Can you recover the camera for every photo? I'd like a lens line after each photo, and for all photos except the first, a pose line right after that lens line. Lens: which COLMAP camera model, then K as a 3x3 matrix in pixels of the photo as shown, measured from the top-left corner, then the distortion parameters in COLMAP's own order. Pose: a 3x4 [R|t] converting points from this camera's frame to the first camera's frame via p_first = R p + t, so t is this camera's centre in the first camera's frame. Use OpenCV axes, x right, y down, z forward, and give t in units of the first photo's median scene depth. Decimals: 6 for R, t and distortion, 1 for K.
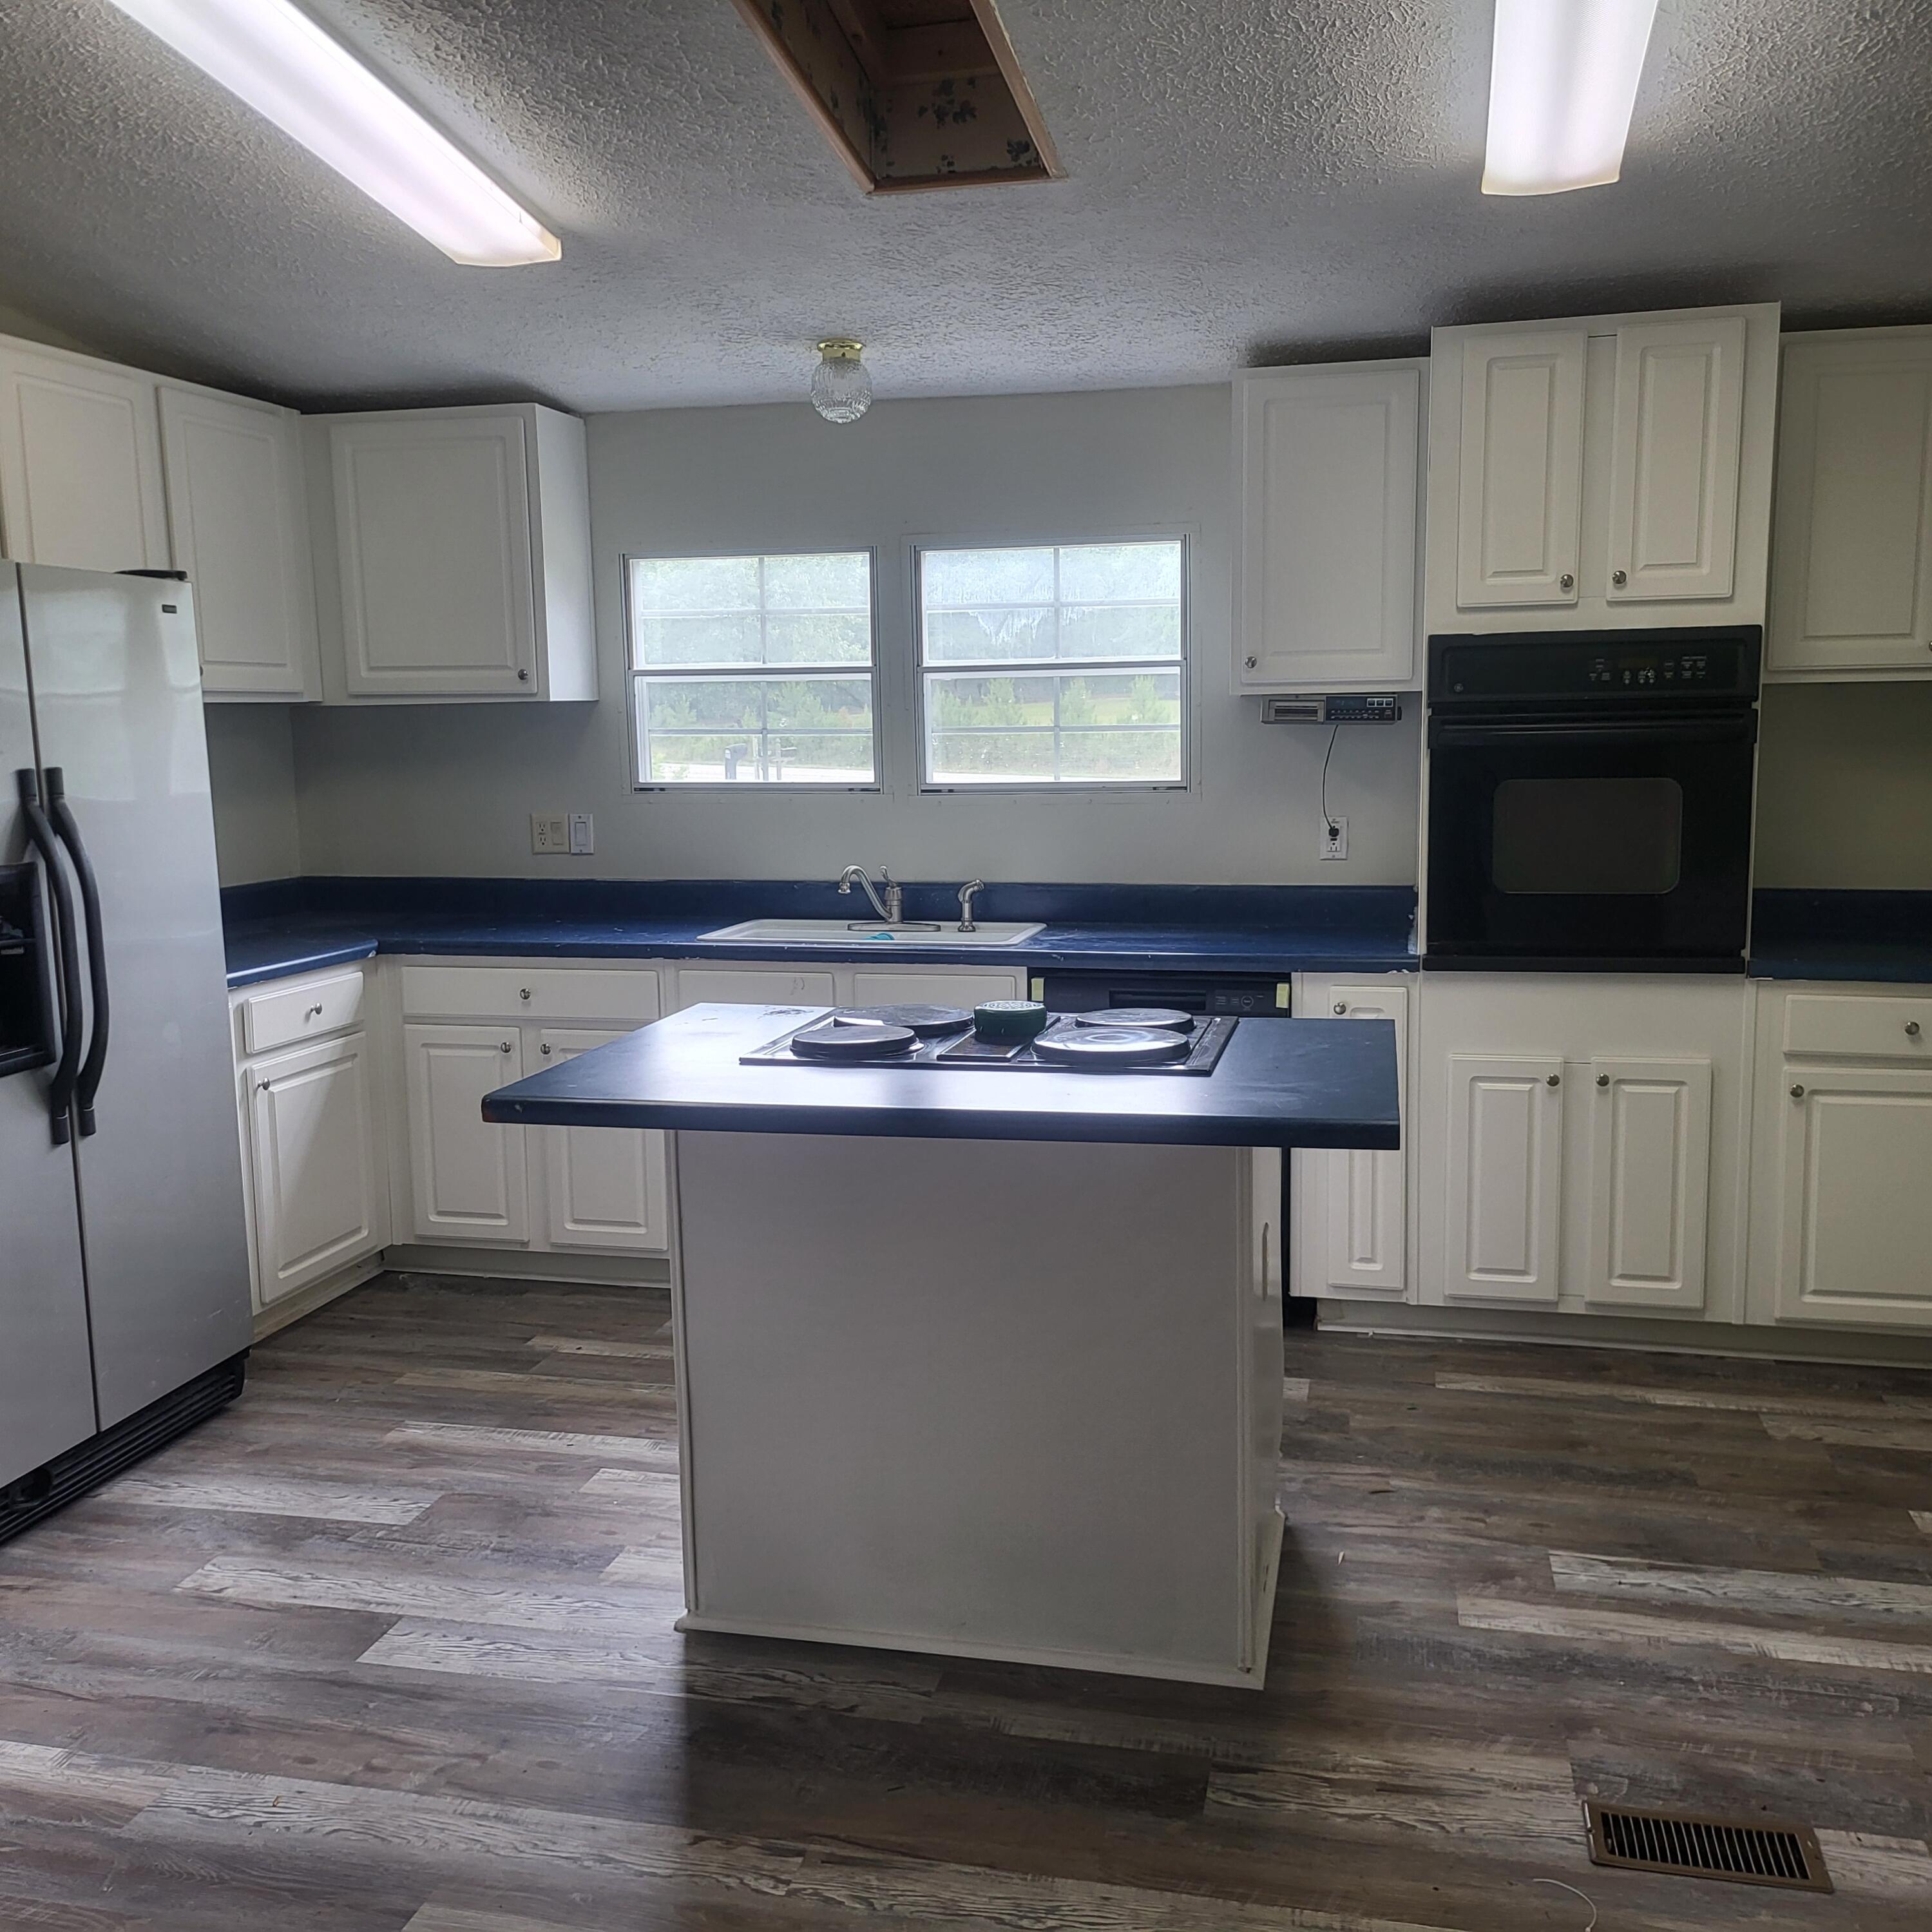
lens RADIAL K [[1805.2, 0, 976.8], [0, 1805.2, 975.1], [0, 0, 1]] dist [0.033033, 0.000000]
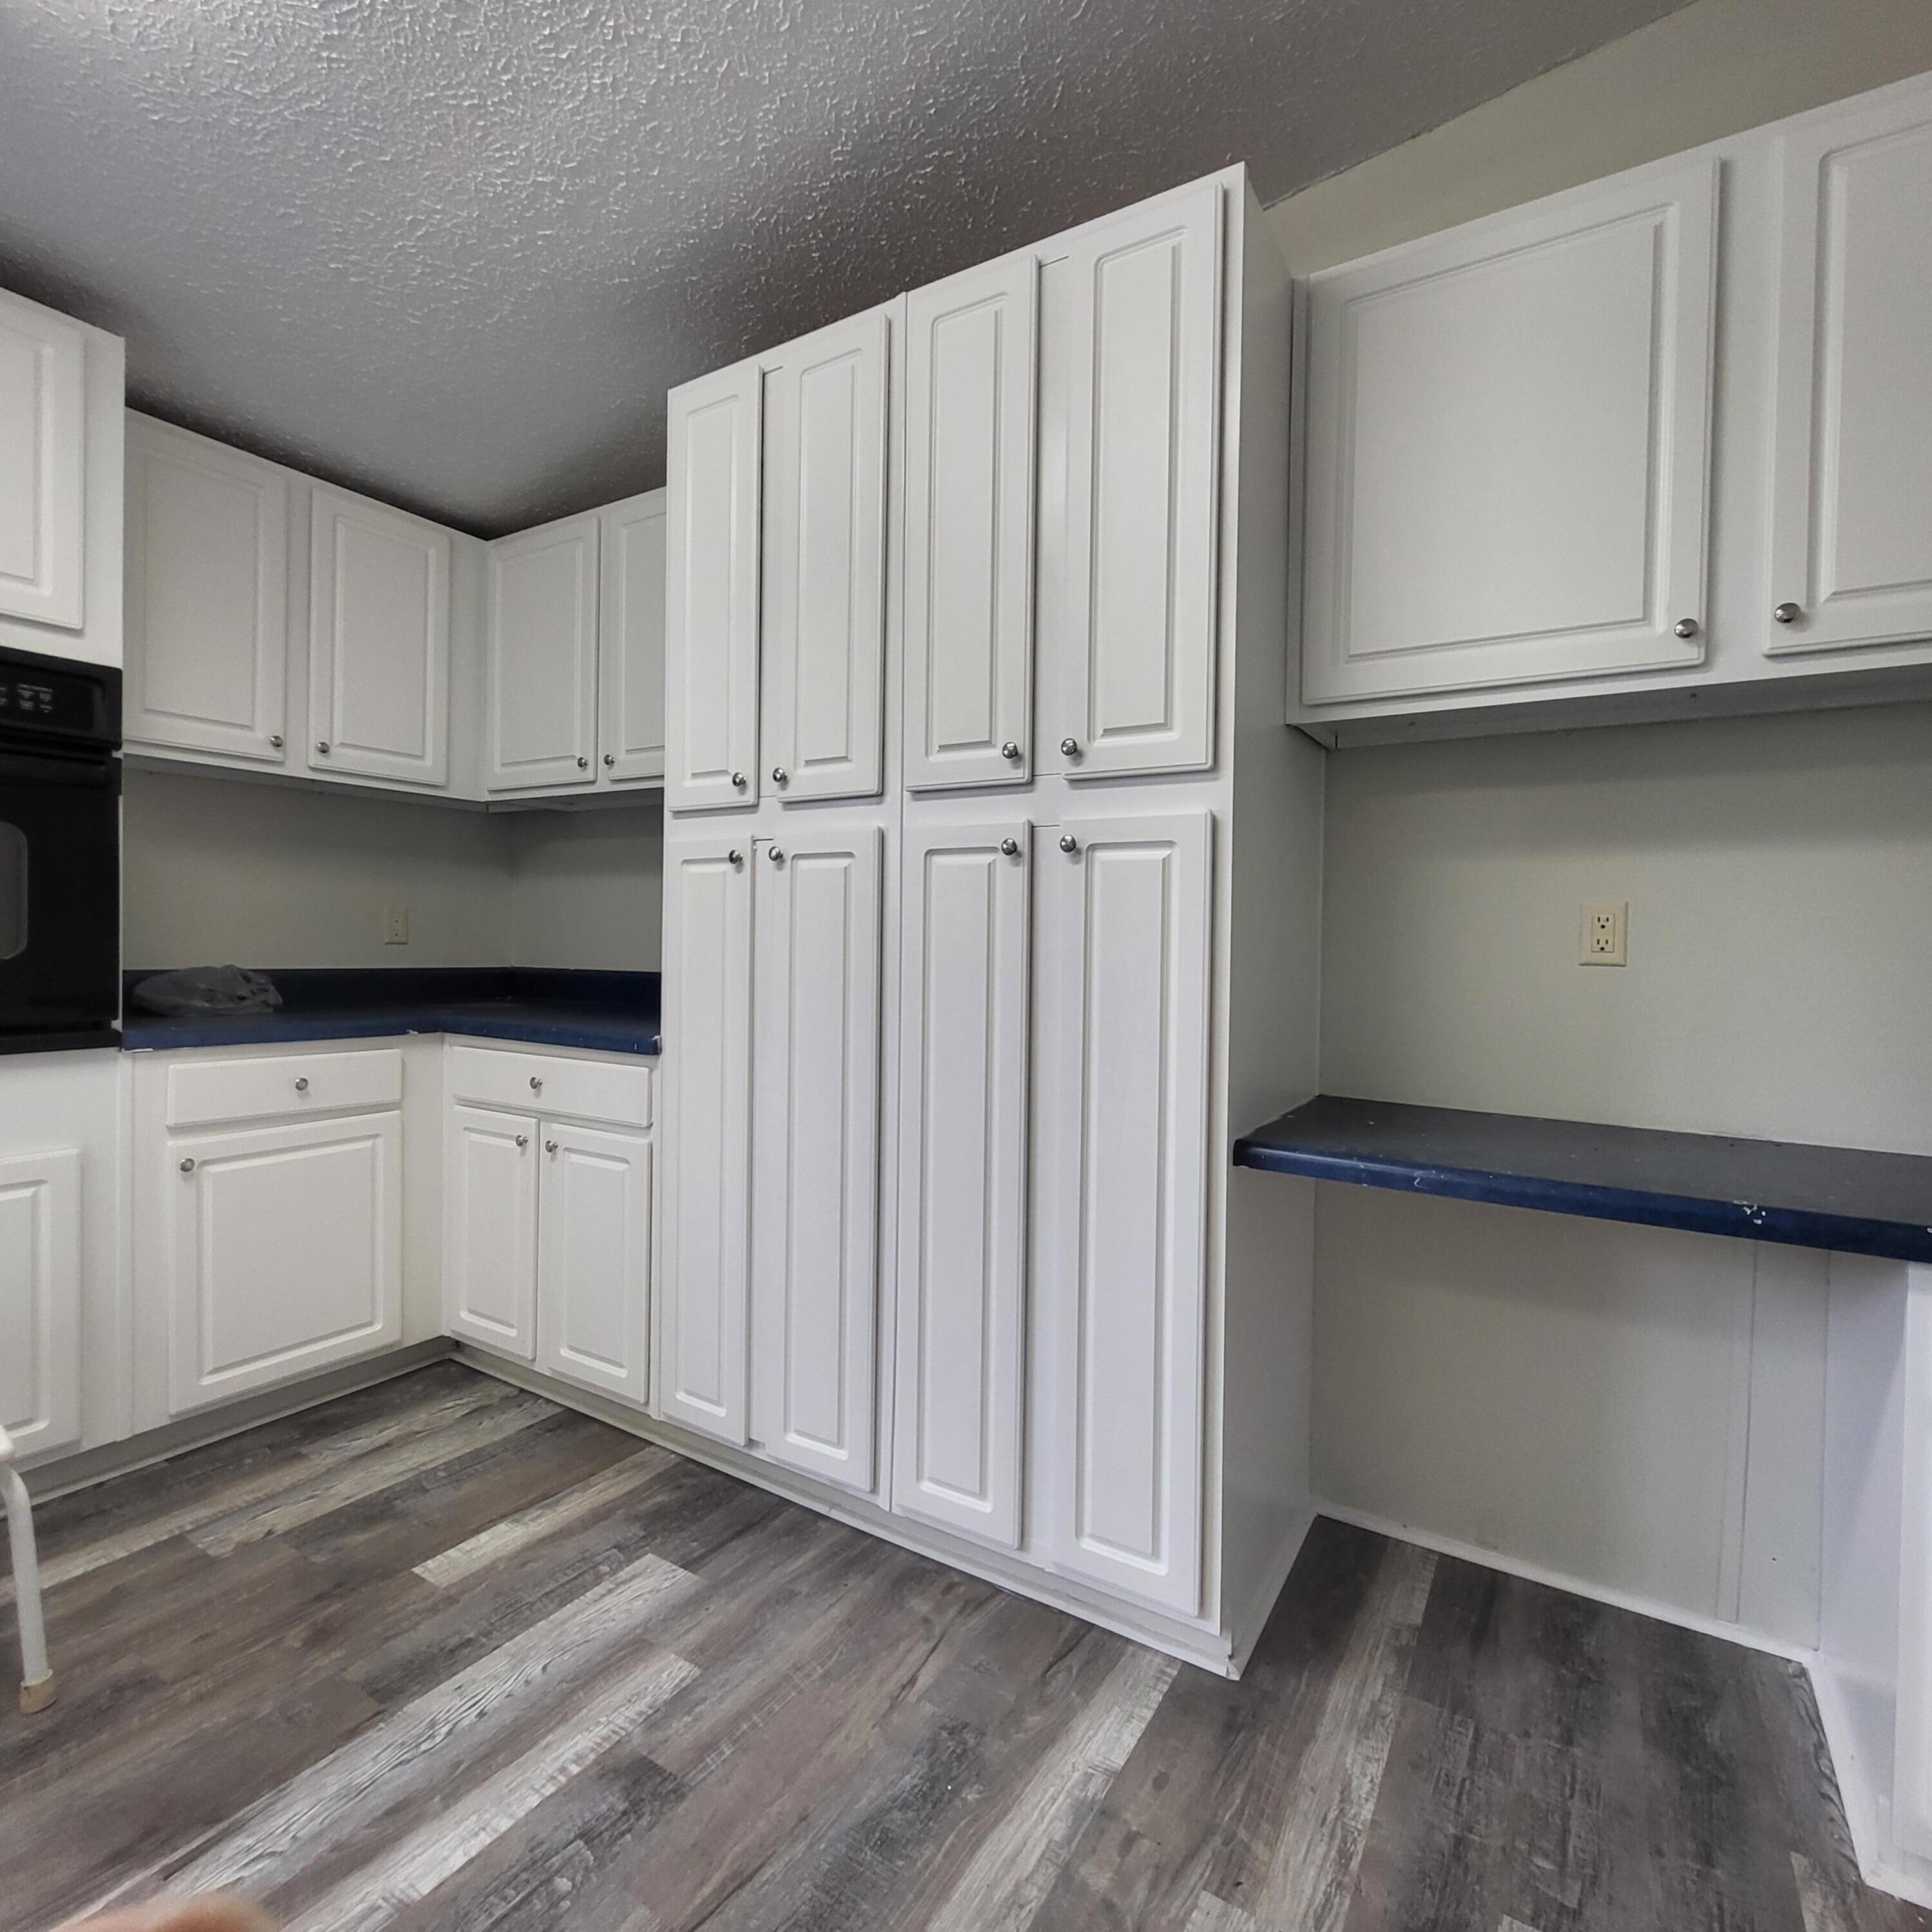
lens RADIAL K [[1020.5, 0, 956.3], [0, 1020.5, 951.8], [0, 0, 1]] dist [-0.003137, 0.002145]
pose [[0.326837, 0.007855, 0.945048, 0.077570], [0.105346, 0.993431, -0.044690, 0.019271], [-0.939191, 0.114163, 0.323862, 0.436941]]
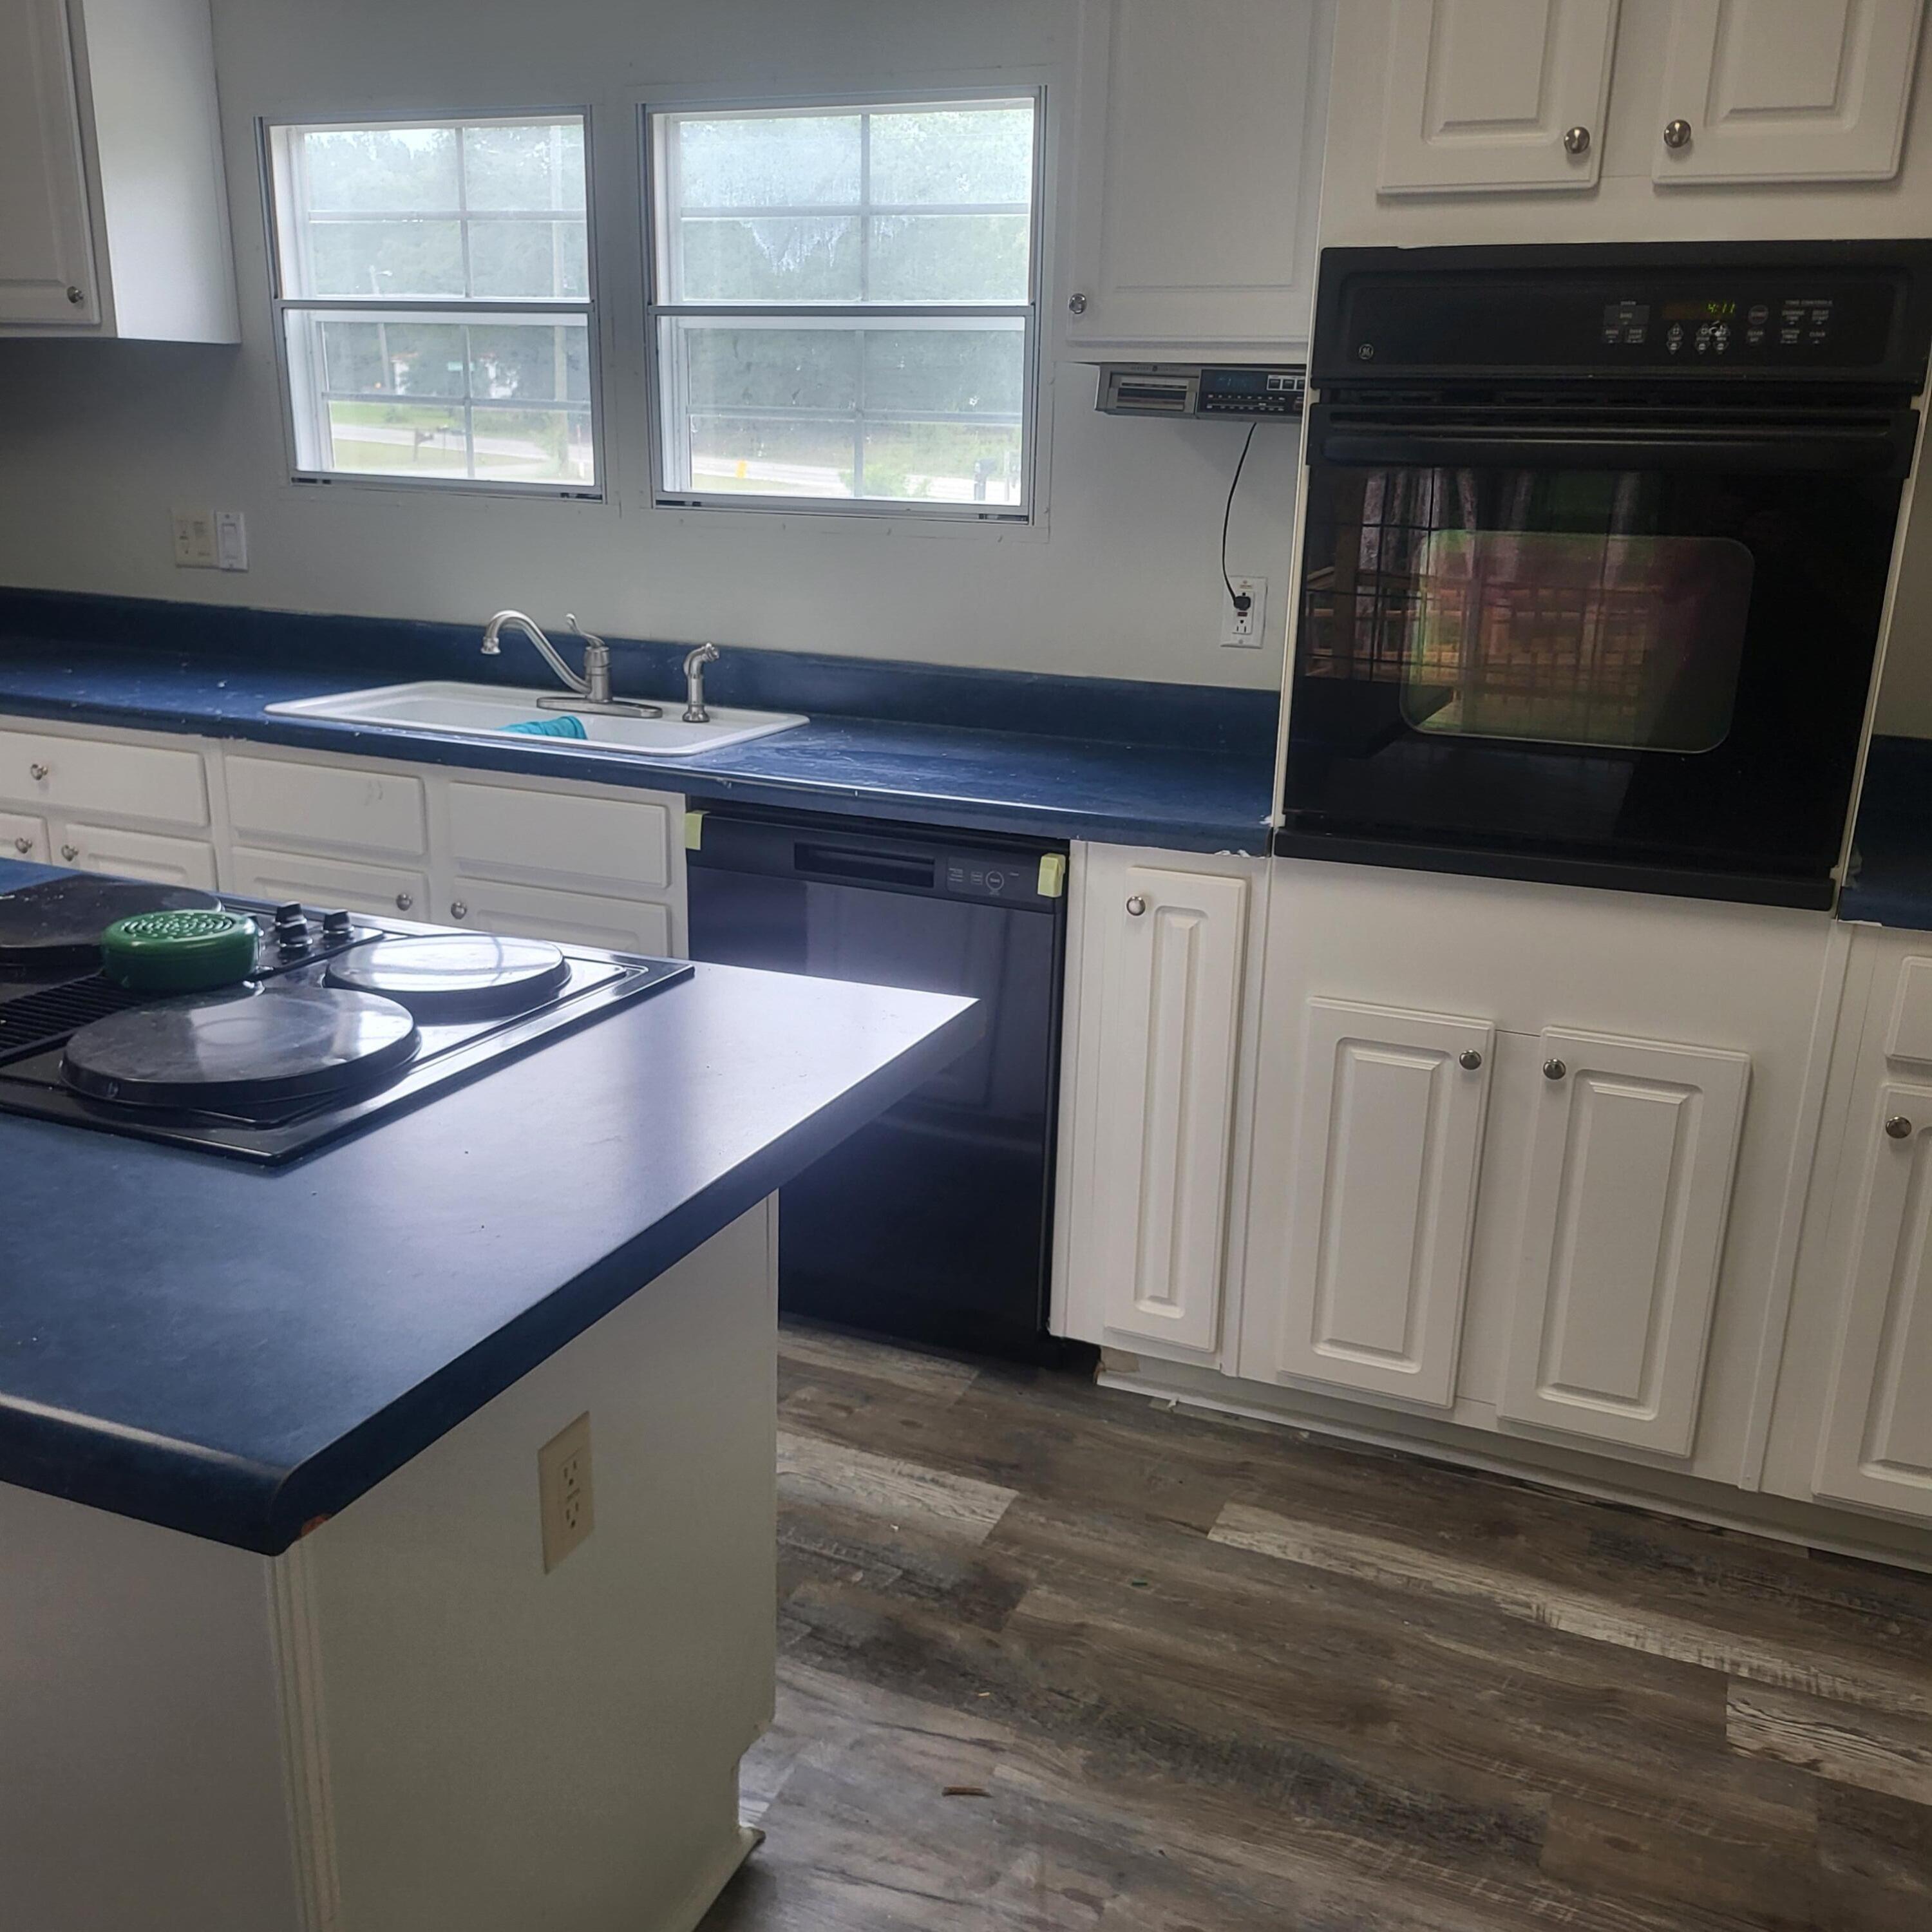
lens RADIAL K [[1805.2, 0, 990.3], [0, 1805.2, 999.7], [0, 0, 1]] dist [0.033033, 0.000000]
pose [[0.986064, 0.087972, -0.141204, 0.252772], [-0.064399, 0.984424, 0.163593, -0.048123], [0.153396, -0.152220, 0.976370, 0.419370]]
